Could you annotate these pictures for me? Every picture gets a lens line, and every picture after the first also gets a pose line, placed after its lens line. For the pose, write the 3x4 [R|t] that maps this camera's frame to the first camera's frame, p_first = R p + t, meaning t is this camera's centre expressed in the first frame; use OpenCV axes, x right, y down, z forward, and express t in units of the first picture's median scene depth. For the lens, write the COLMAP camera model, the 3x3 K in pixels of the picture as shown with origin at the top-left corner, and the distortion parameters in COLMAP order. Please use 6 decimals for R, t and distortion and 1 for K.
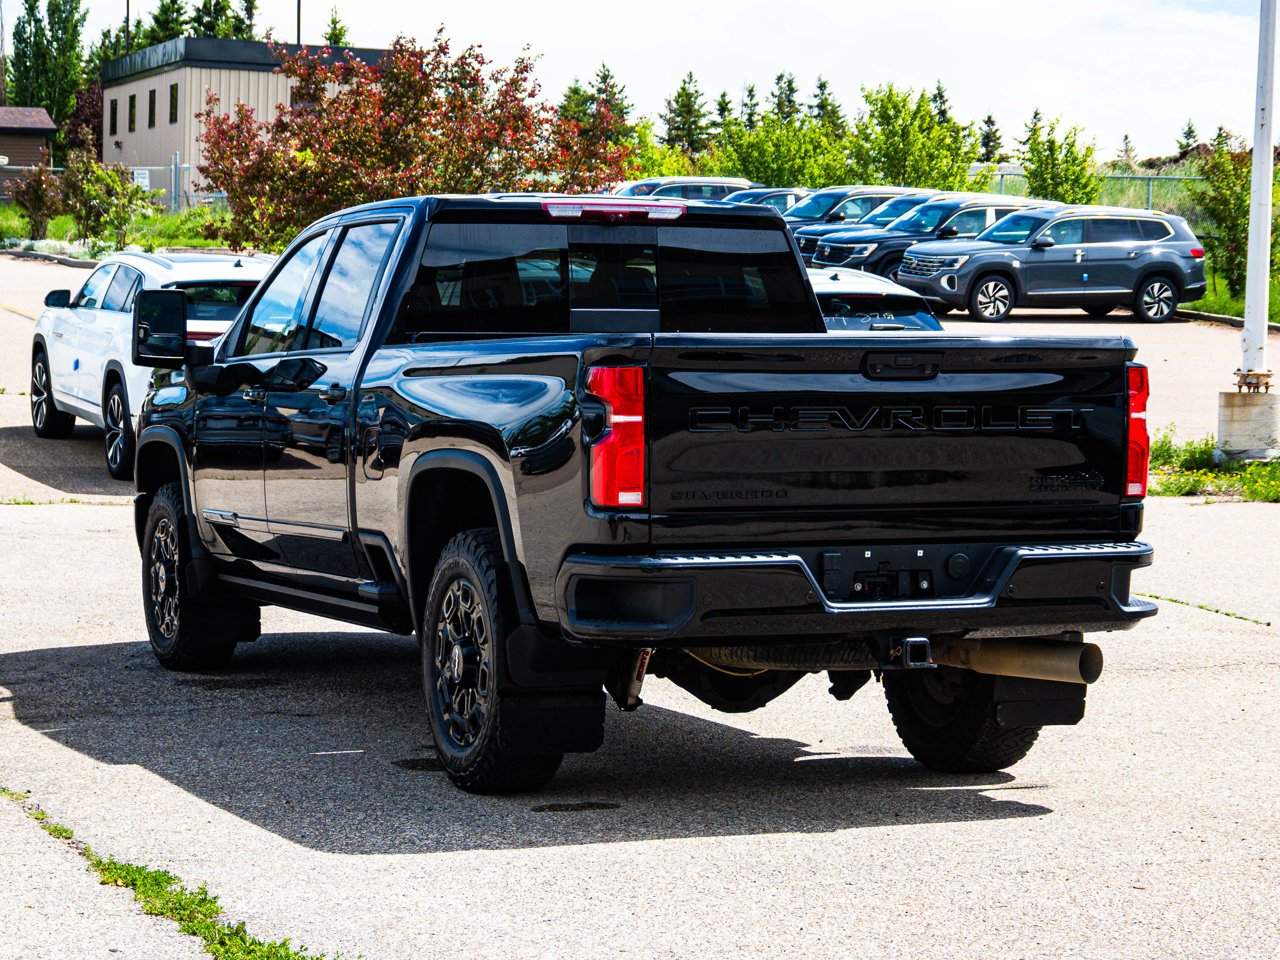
lens RADIAL K [[2955.0, 0, 636.4], [0, 2955.0, 483.9], [0, 0, 1]] dist [-0.007601, 0.000000]
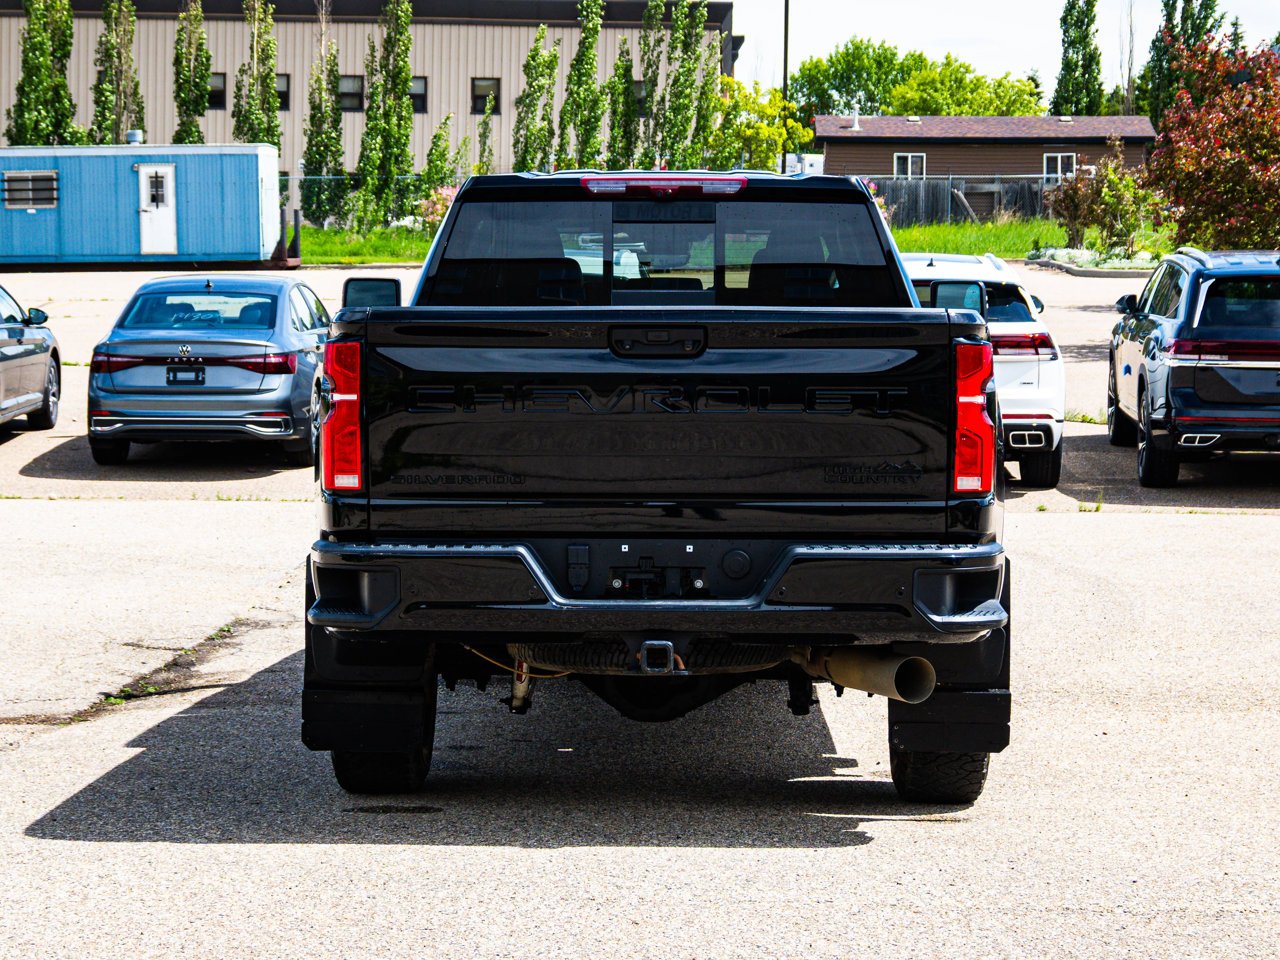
lens RADIAL K [[2955.0, 0, 683.6], [0, 2955.0, 461.1], [0, 0, 1]] dist [-0.007601, 0.000000]
pose [[0.925625, 0.012873, -0.378222, 0.428239], [-0.017420, 0.999811, -0.008604, 0.004293], [0.378040, 0.014553, 0.925675, 0.157354]]
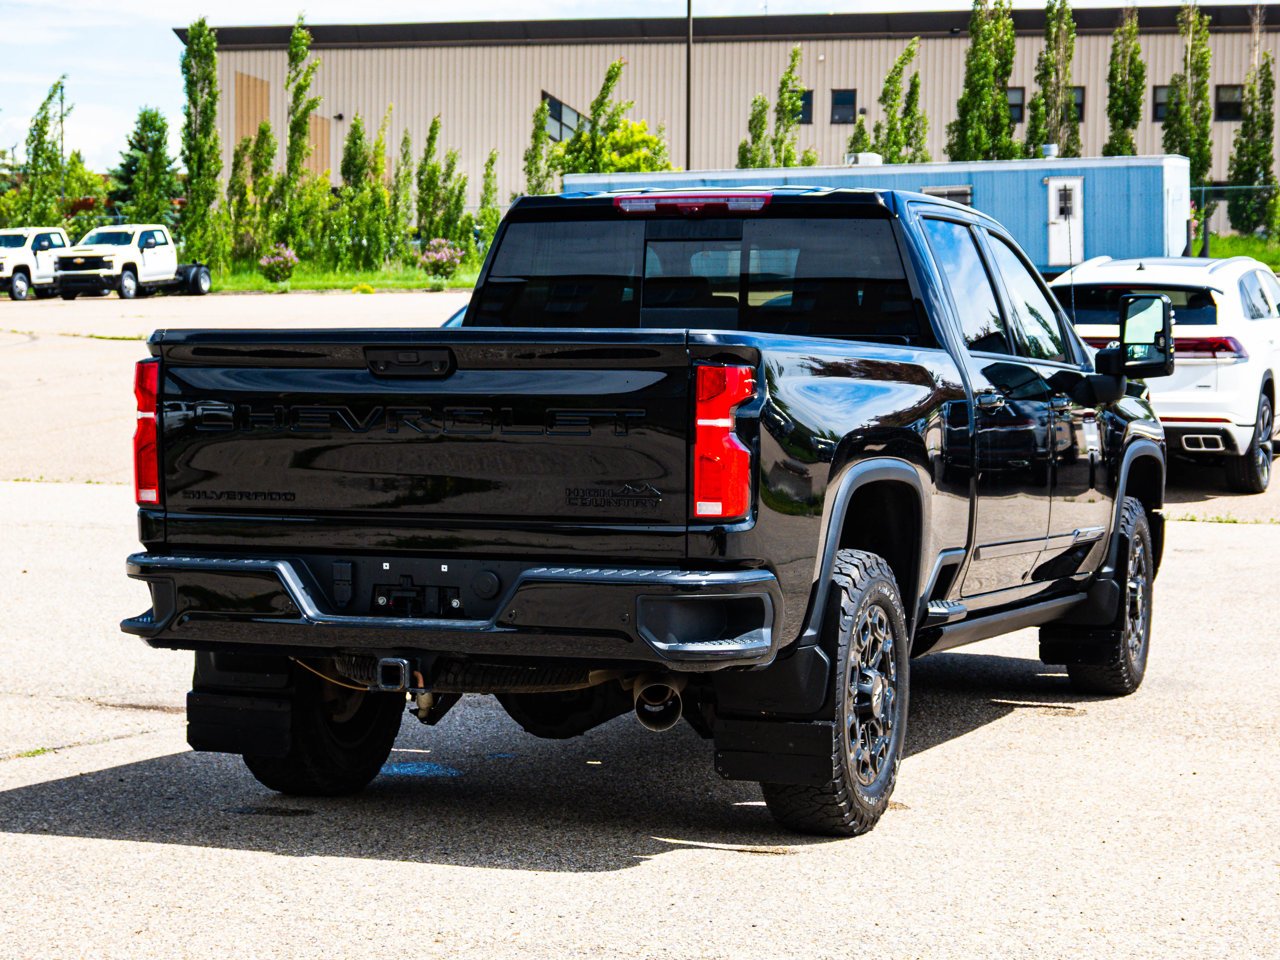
lens RADIAL K [[2955.0, 0, 649.8], [0, 2955.0, 479.1], [0, 0, 1]] dist [-0.007601, 0.000000]
pose [[0.739997, 0.026297, -0.672096, 0.740887], [-0.033177, 0.999446, 0.002577, -0.008366], [0.671791, 0.020391, 0.740460, 0.359463]]
